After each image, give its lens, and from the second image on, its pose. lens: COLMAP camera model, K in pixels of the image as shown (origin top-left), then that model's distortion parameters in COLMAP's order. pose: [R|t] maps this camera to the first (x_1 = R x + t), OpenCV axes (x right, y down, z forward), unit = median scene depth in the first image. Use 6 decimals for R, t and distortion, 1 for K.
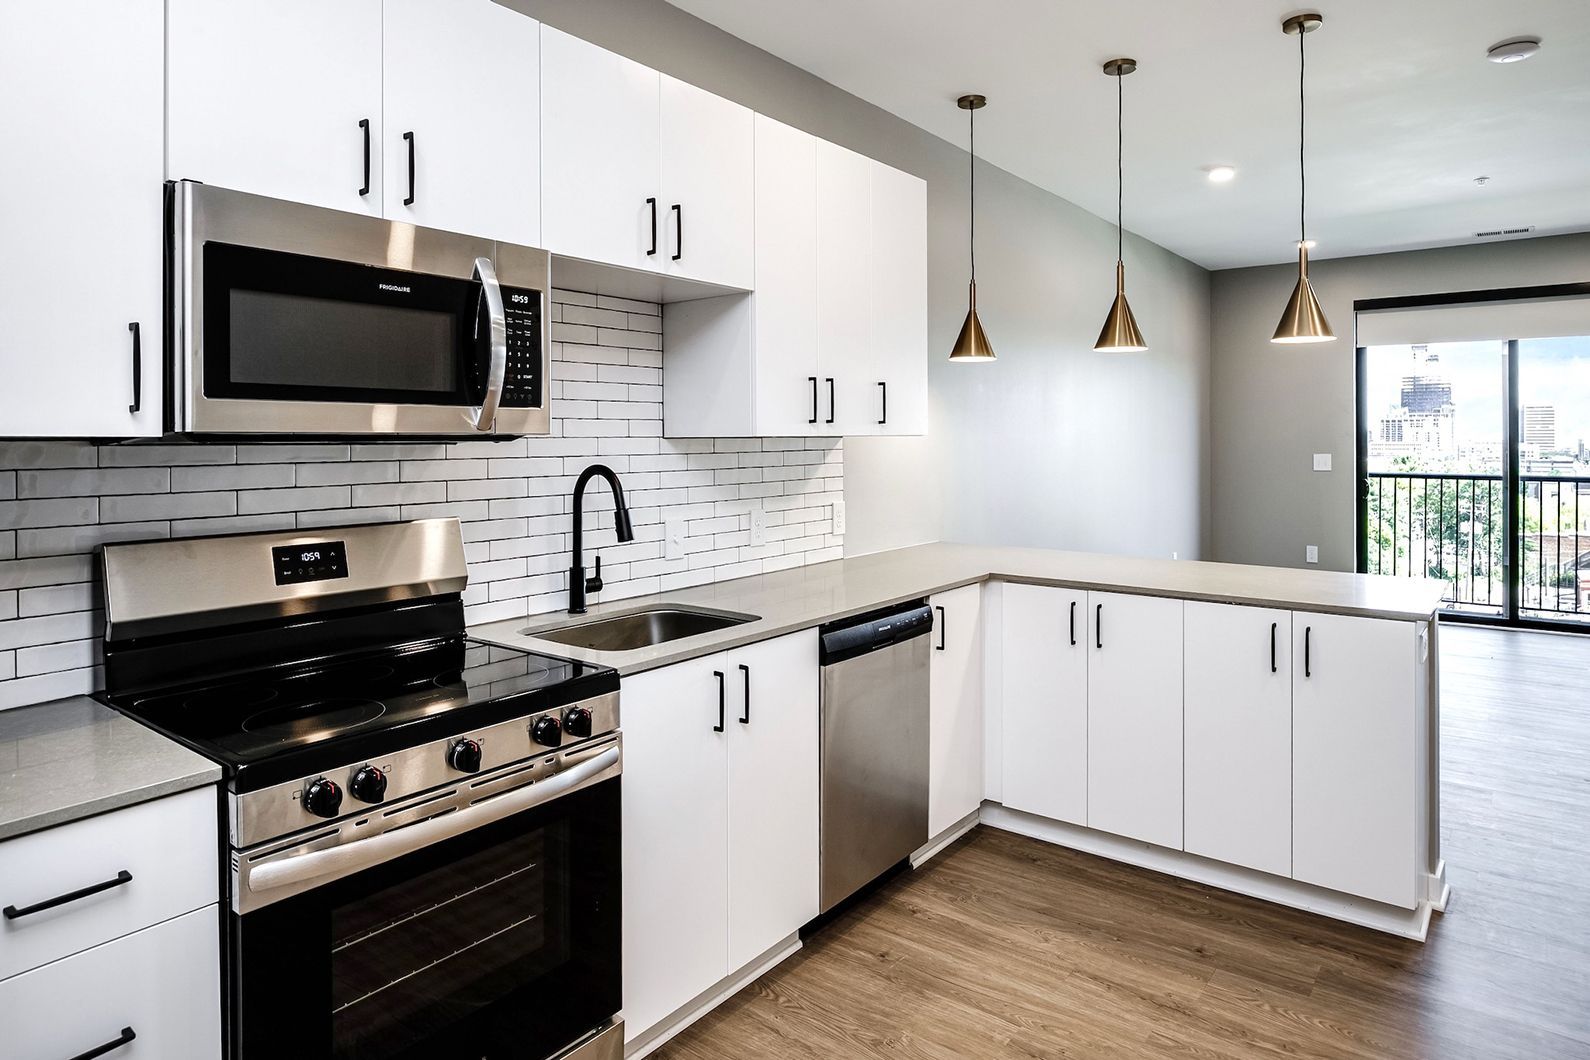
lens RADIAL K [[1028.4, 0, 786.1], [0, 1028.4, 441.1], [0, 0, 1]] dist [-0.009082, -0.001083]
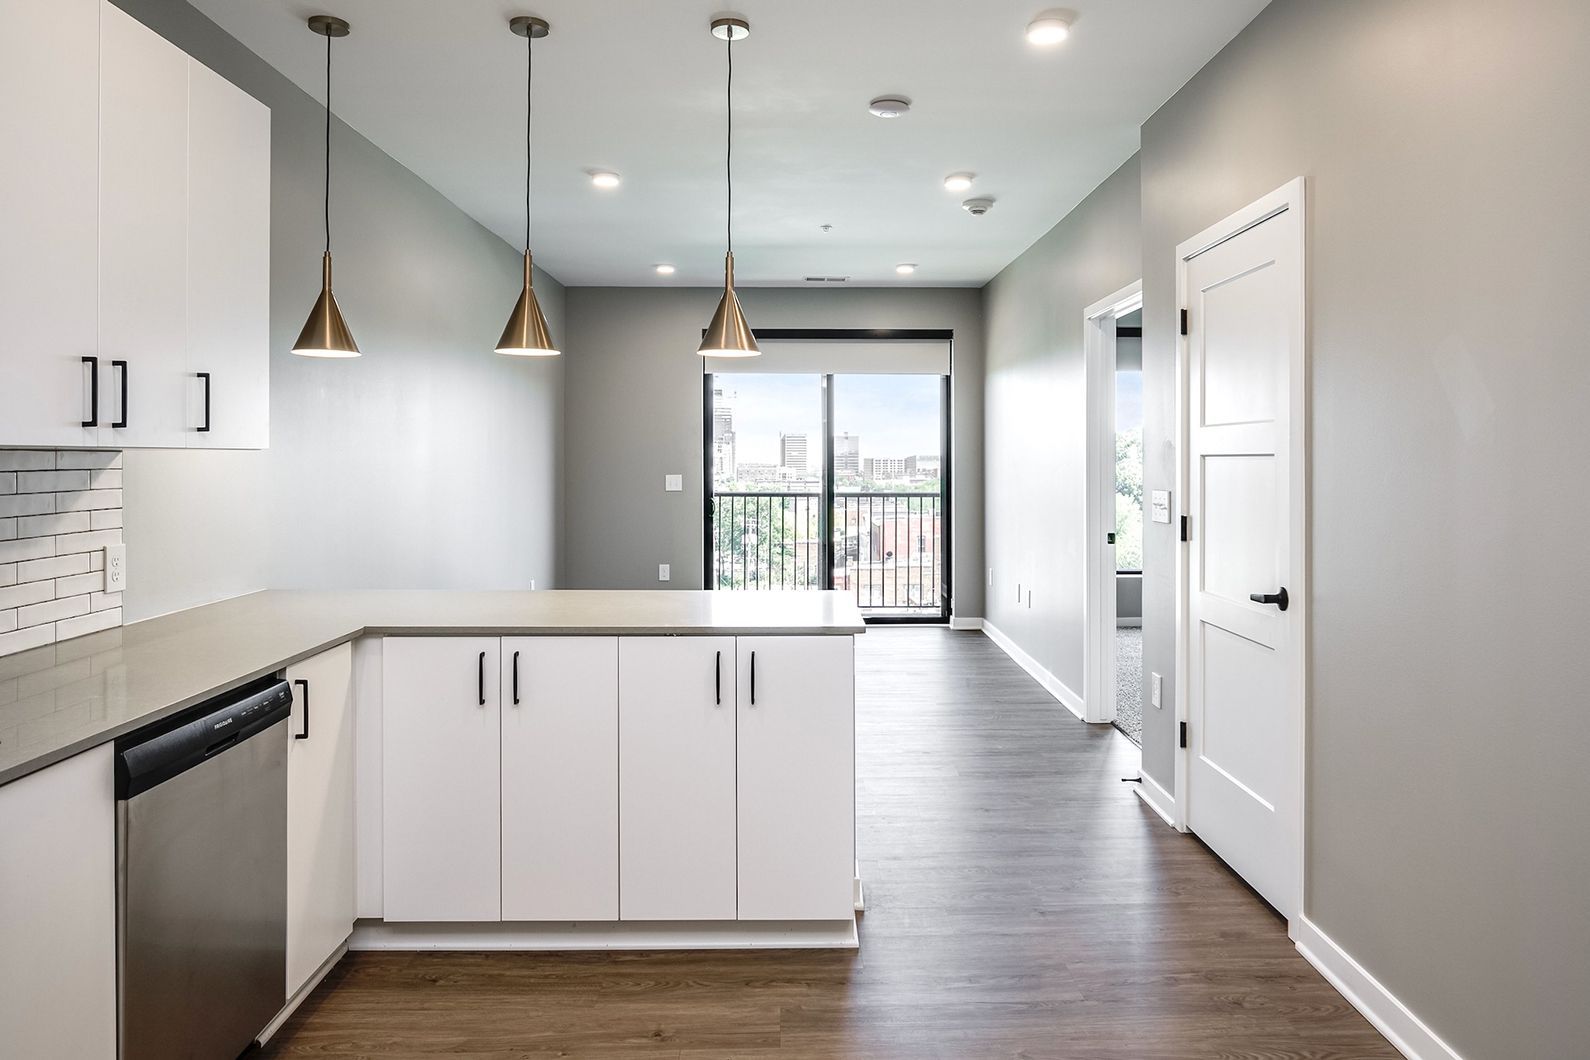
lens RADIAL K [[1055.0, 0, 930.8], [0, 1055.0, 457.7], [0, 0, 1]] dist [-0.018556, 0.001602]
pose [[0.732510, 0.005402, 0.680735, -0.032049], [-0.001324, 0.999978, -0.006511, 0.005477], [-0.680755, 0.003868, 0.732501, 0.139951]]
